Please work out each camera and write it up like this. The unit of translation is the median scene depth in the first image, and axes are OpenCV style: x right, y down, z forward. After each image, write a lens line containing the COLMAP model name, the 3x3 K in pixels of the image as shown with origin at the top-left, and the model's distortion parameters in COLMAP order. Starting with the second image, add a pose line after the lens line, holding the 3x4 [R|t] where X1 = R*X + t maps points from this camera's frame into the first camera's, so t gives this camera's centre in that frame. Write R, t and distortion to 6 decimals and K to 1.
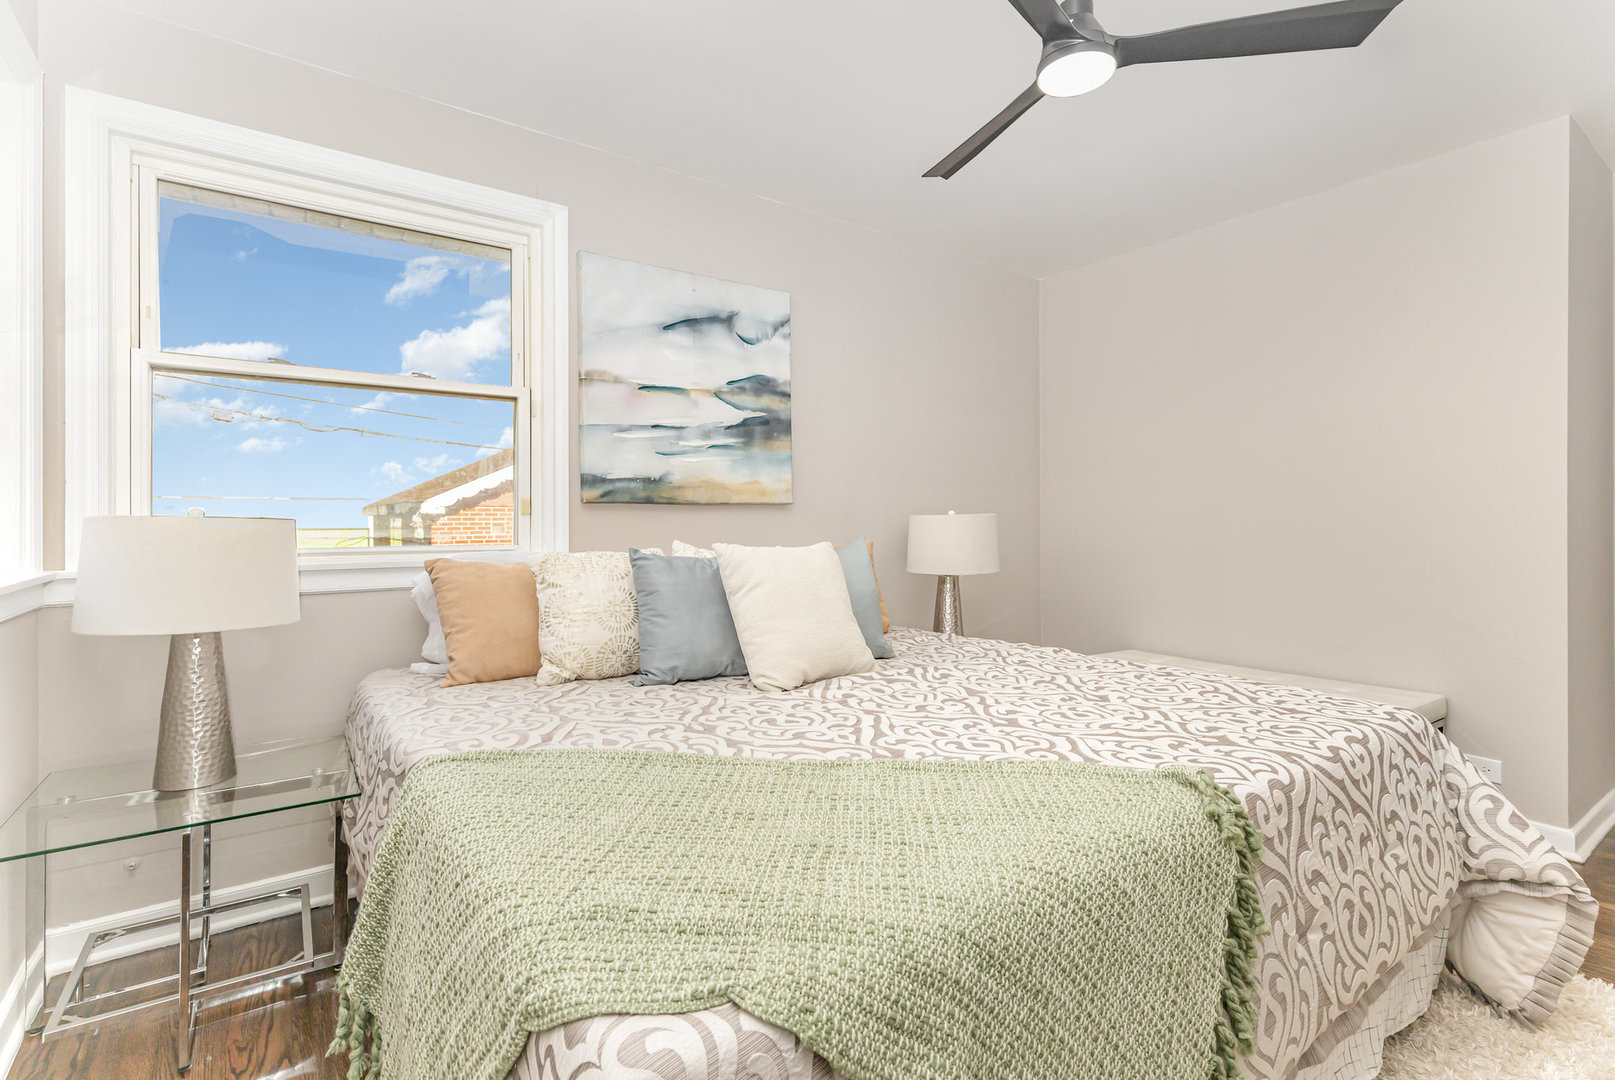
lens RADIAL K [[747.8, 0, 815.6], [0, 747.8, 509.3], [0, 0, 1]] dist [0.009274, 0.000637]
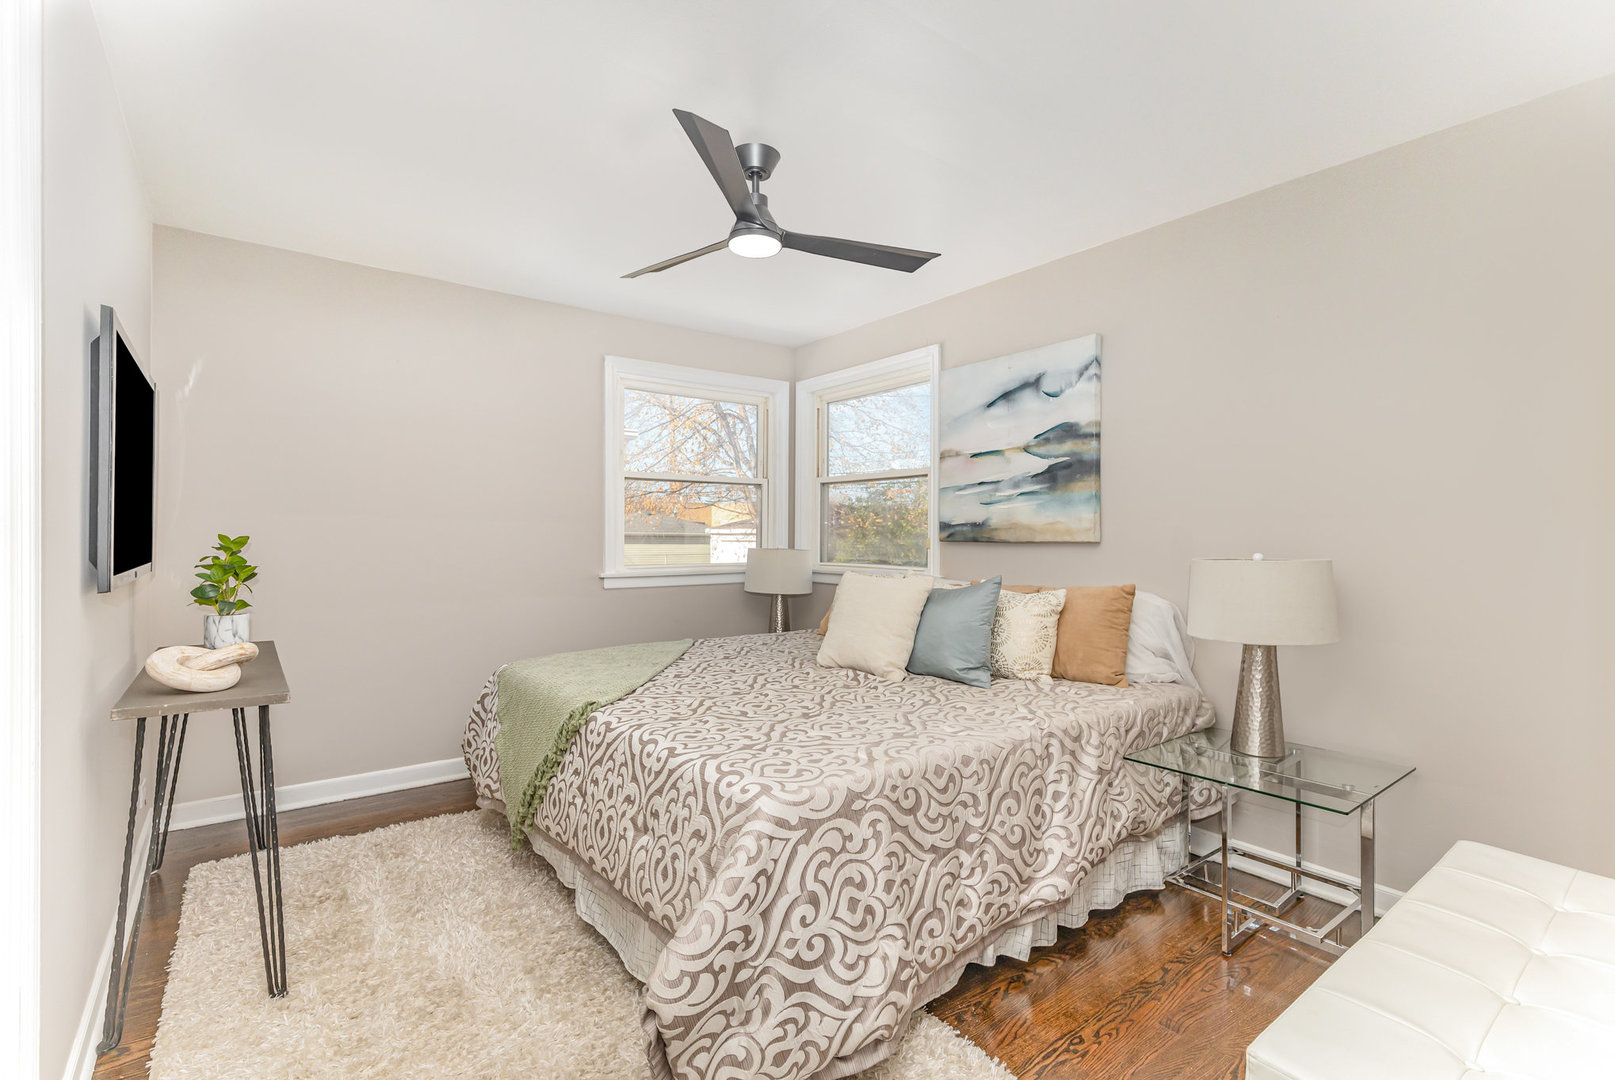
lens RADIAL K [[747.8, 0, 807.8], [0, 747.8, 539.3], [0, 0, 1]] dist [0.009274, 0.000637]
pose [[0.055545, 0.002418, -0.998453, 1.021143], [0.002700, 0.999993, 0.002572, -0.016040], [0.998453, -0.002838, 0.055538, 0.590955]]
